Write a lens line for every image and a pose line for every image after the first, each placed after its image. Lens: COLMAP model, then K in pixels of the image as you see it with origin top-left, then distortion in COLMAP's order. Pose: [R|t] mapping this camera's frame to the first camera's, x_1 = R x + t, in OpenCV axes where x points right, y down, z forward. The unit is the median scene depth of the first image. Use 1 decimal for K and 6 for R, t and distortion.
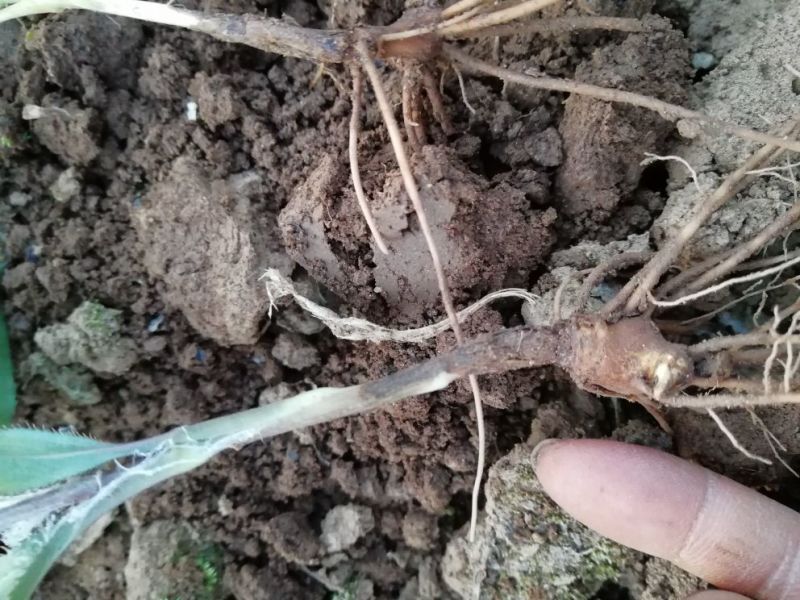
lens RADIAL K [[651.3, 0, 400.0], [0, 651.3, 300.0], [0, 0, 1]] dist [-0.059797, 0.047550]
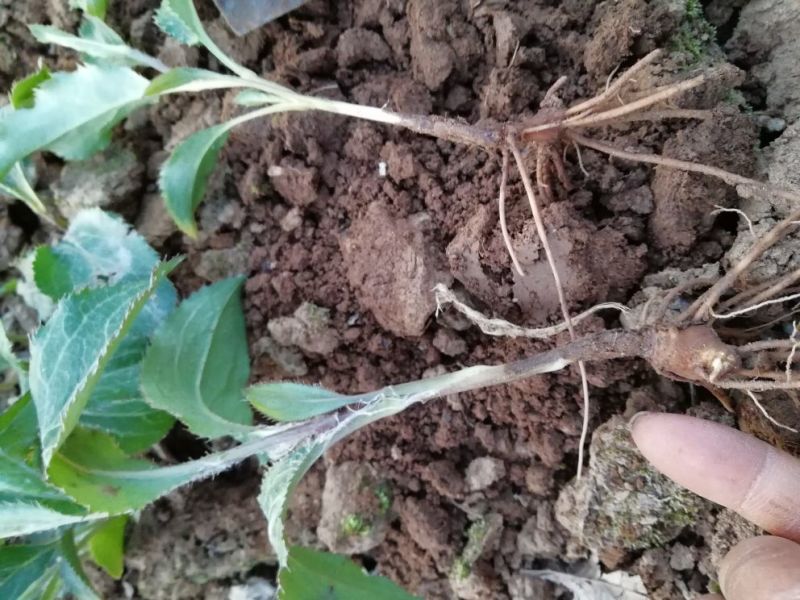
lens RADIAL K [[634.1, 0, 411.5], [0, 634.1, 300.8], [0, 0, 1]] dist [-0.052773, 0.056401]
pose [[0.985932, 0.025239, -0.165230, -0.026301], [-0.024918, 0.999681, 0.004019, -0.013101], [0.165279, 0.000155, 0.986247, -0.365052]]
